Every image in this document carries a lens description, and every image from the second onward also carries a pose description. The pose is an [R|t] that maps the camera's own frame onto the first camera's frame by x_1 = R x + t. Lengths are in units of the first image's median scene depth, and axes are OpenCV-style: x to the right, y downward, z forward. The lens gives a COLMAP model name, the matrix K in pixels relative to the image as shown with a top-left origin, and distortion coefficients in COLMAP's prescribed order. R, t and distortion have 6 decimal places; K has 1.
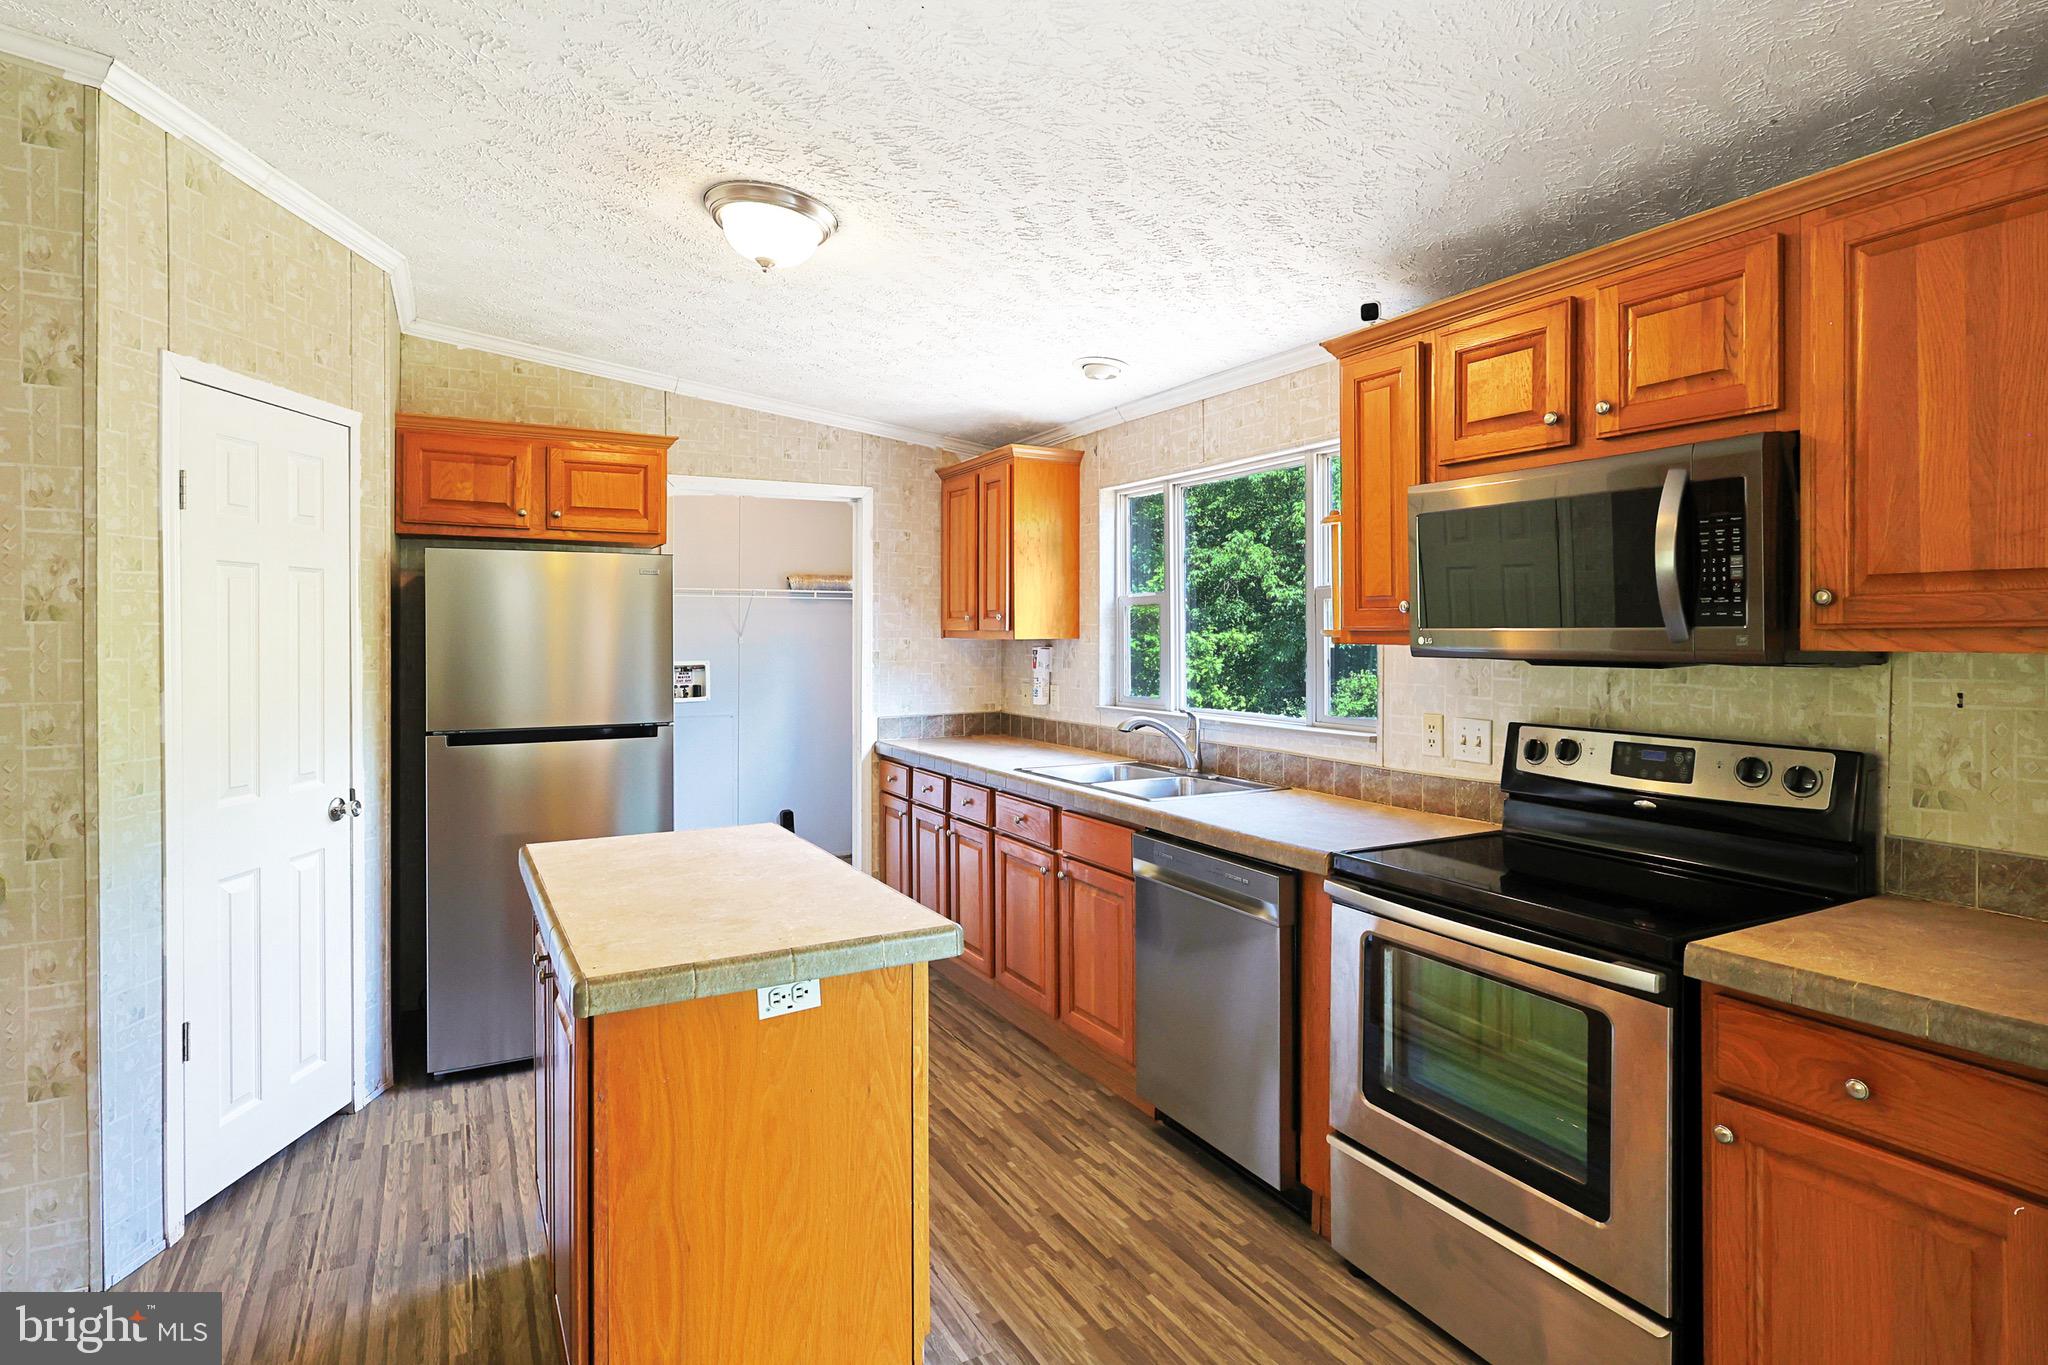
lens RADIAL K [[1038.0, 0, 995.8], [0, 1038.0, 645.2], [0, 0, 1]] dist [-0.001039, 0.000086]
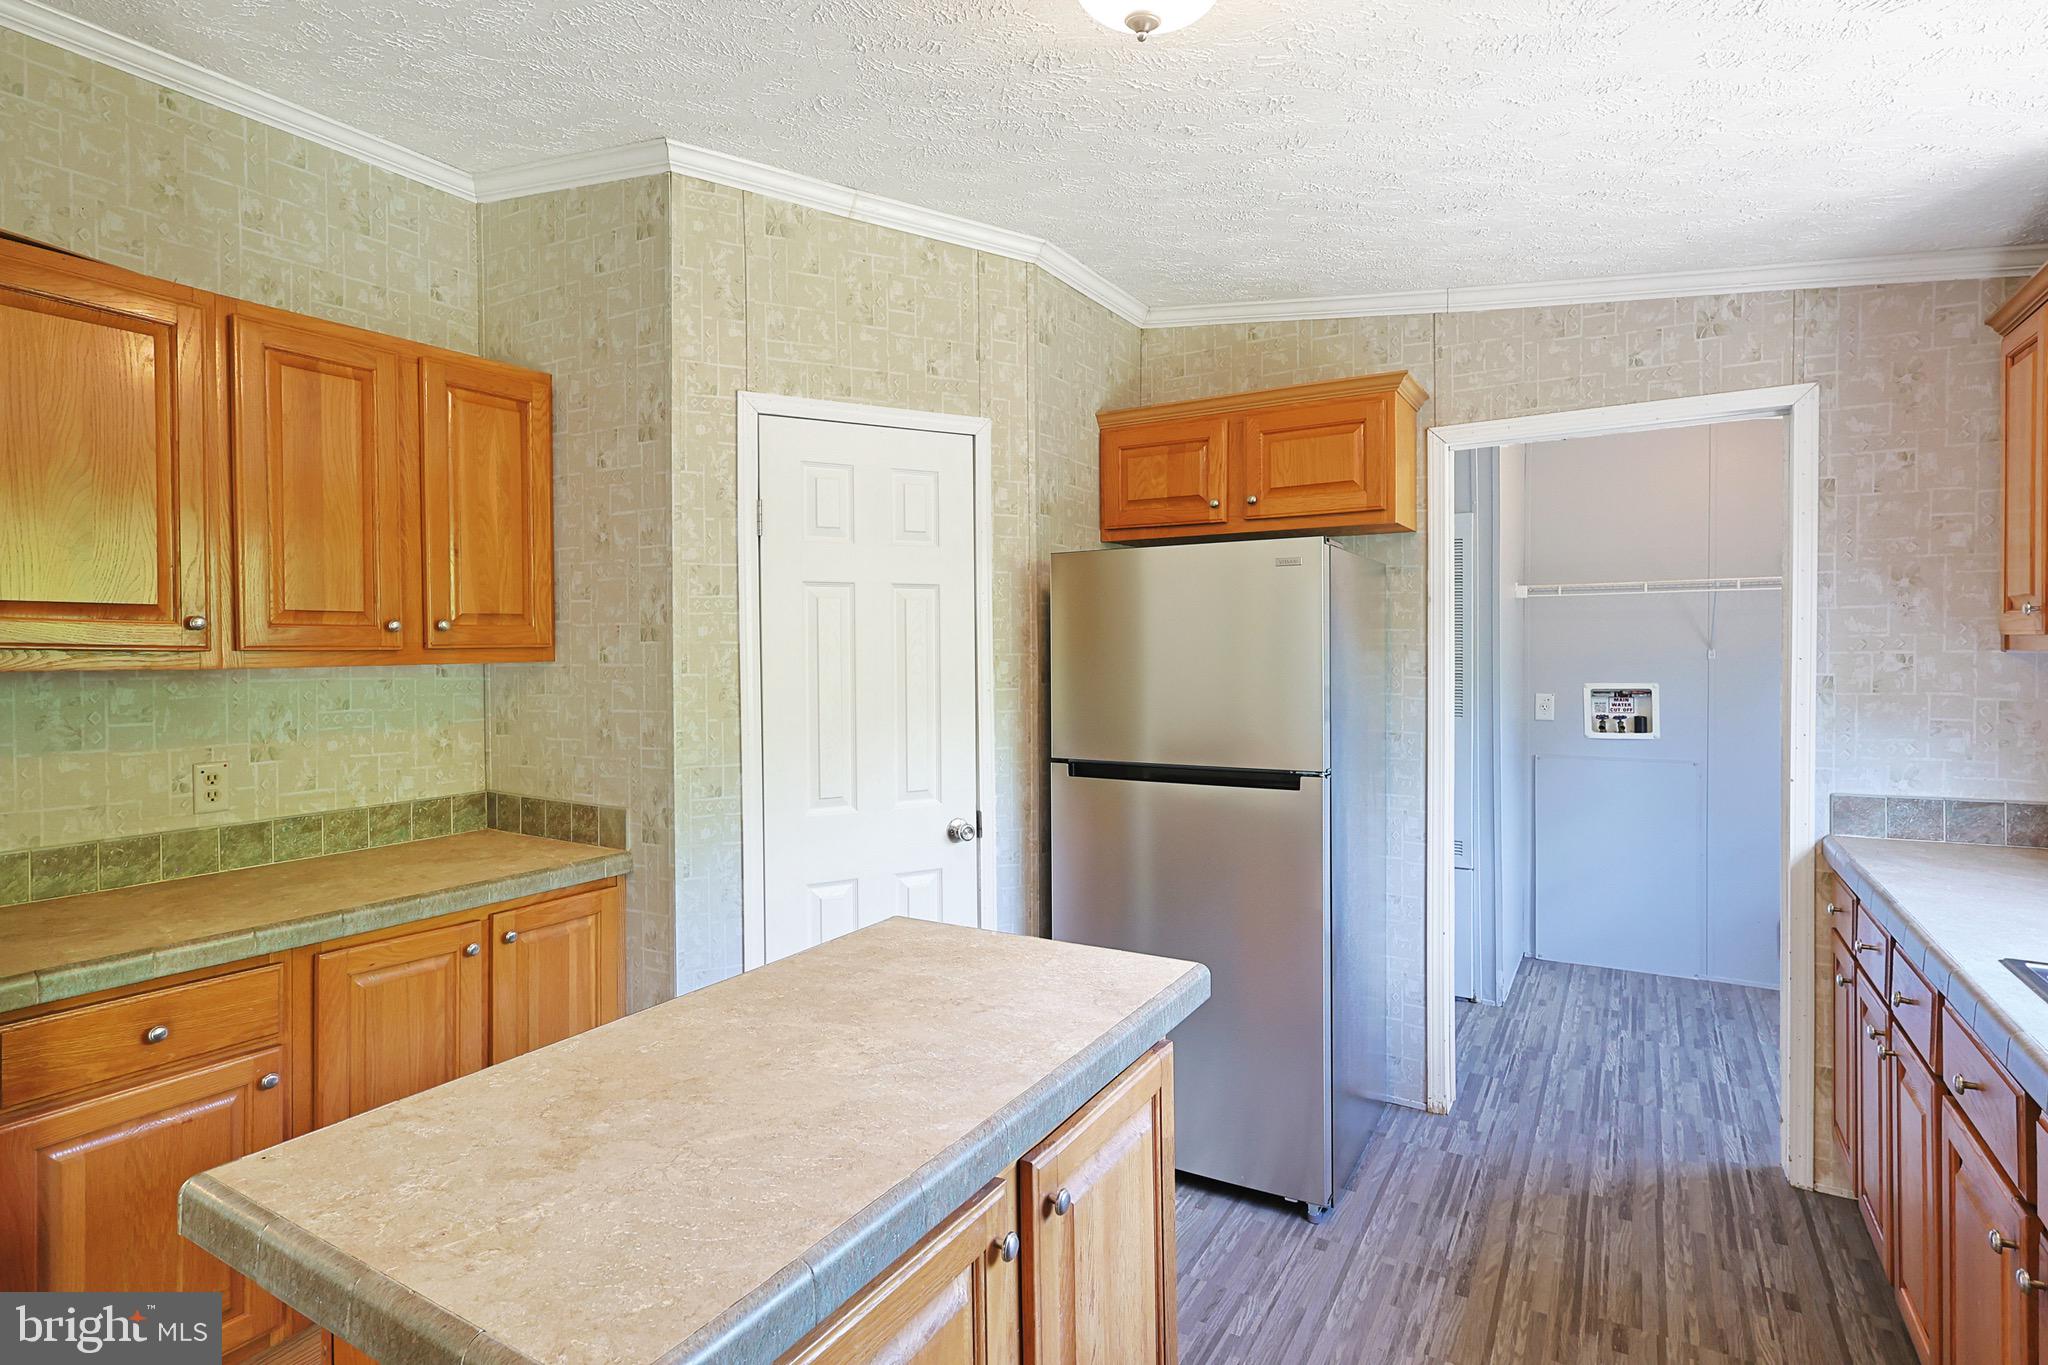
lens RADIAL K [[1038.0, 0, 993.0], [0, 1038.0, 660.5], [0, 0, 1]] dist [-0.001039, 0.000086]
pose [[0.505224, 0.003587, -0.862981, 0.253727], [-0.003851, 0.999991, 0.001901, -0.004400], [0.862980, 0.002363, 0.505233, 0.627697]]
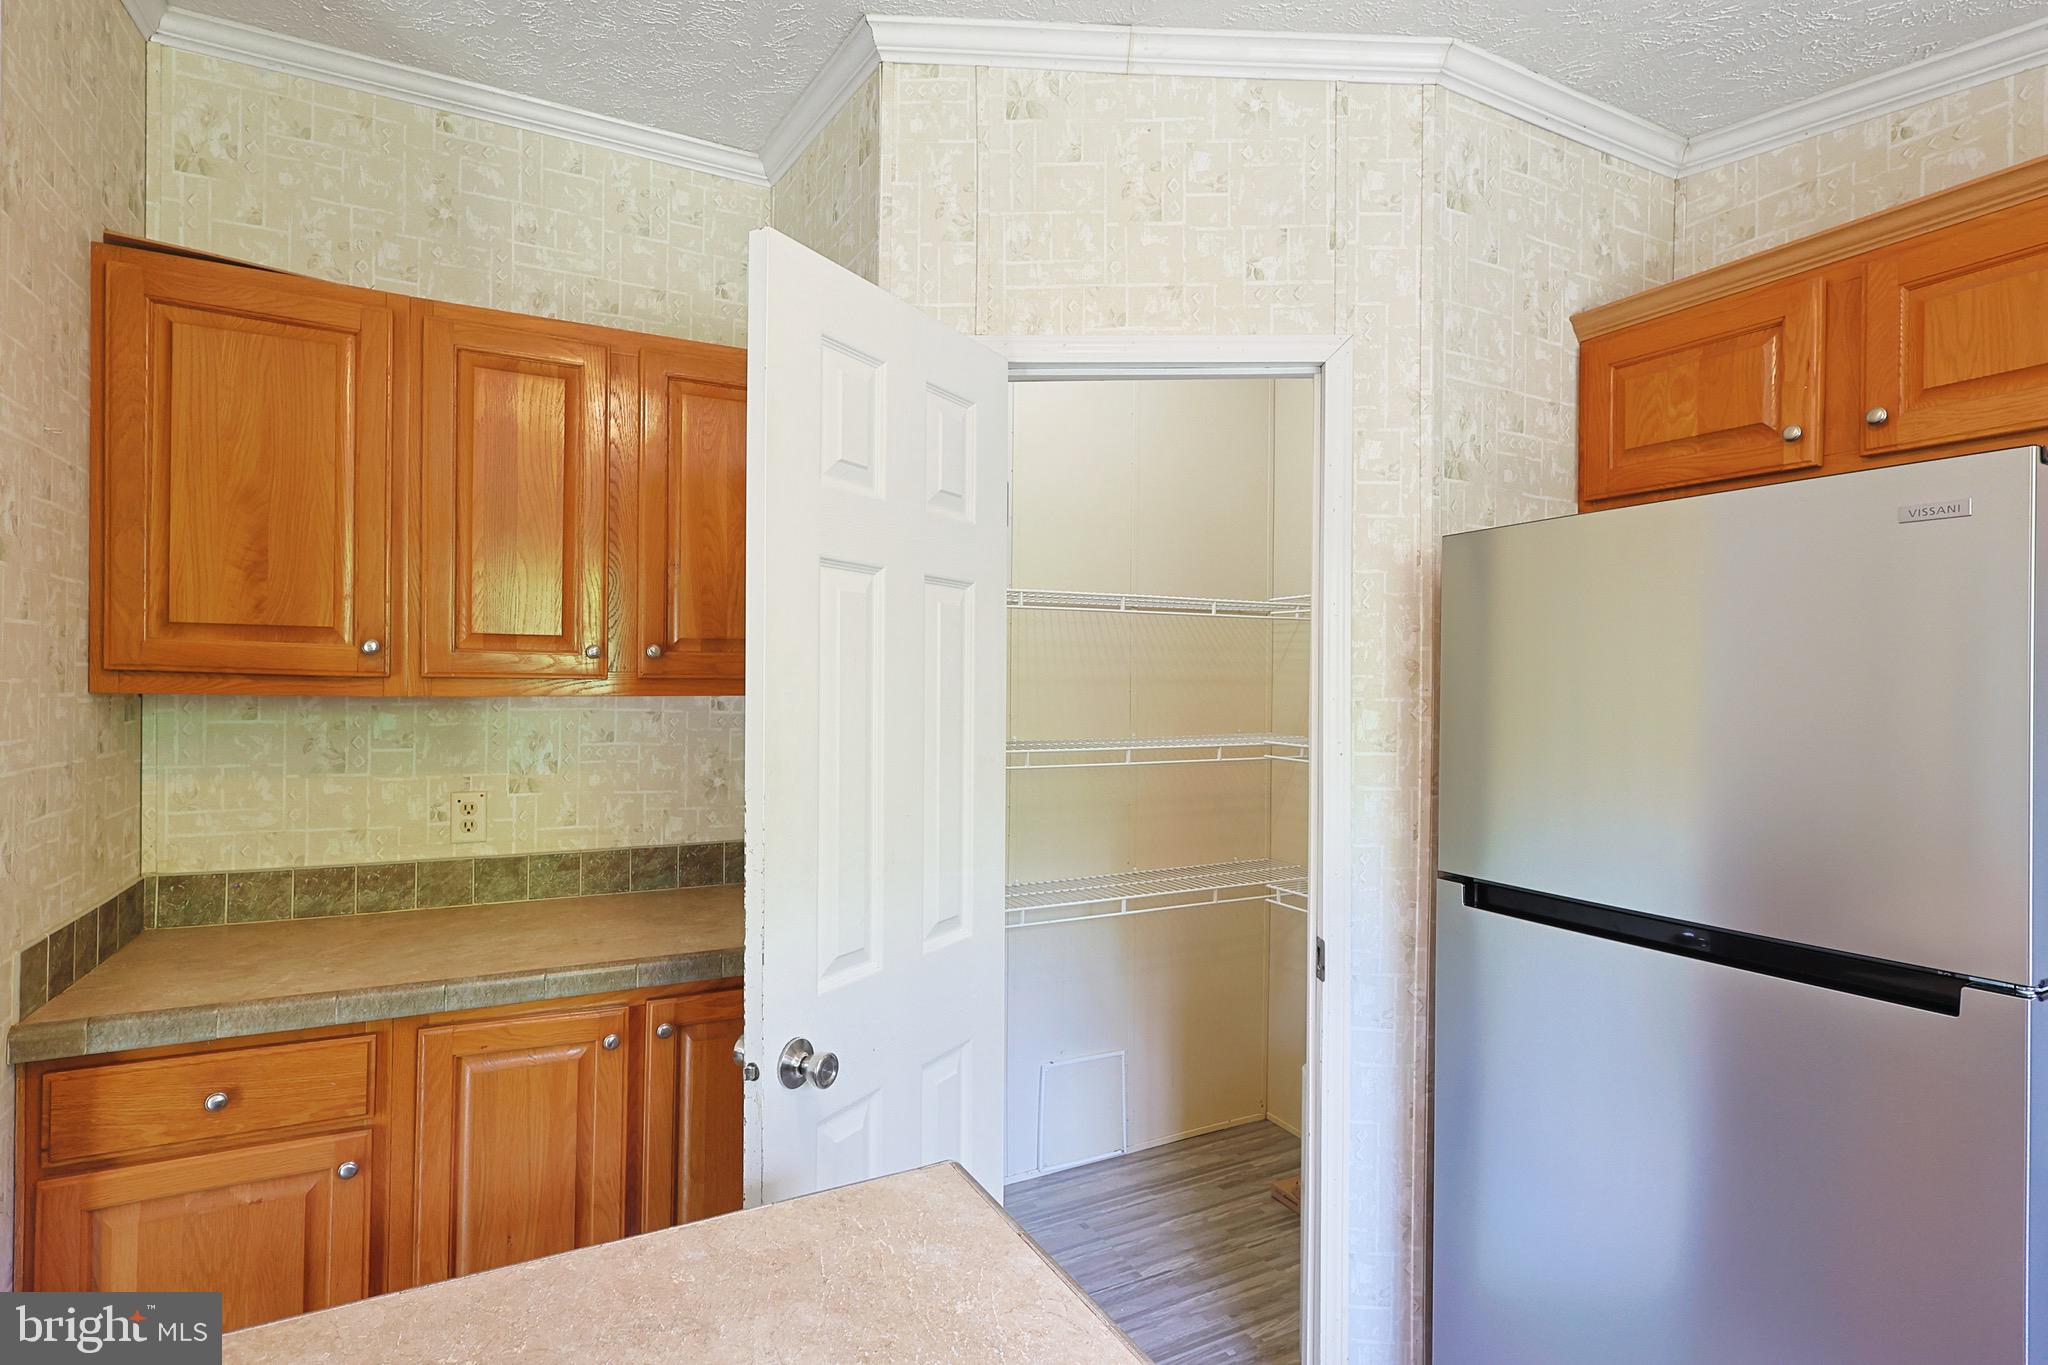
lens RADIAL K [[1038.0, 0, 986.5], [0, 1038.0, 680.6], [0, 0, 1]] dist [-0.001039, 0.000086]
pose [[0.003039, -0.007131, -0.999970, 0.003789], [-0.024229, 0.999680, -0.007203, -0.010274], [0.999702, 0.024250, 0.002865, 0.944028]]
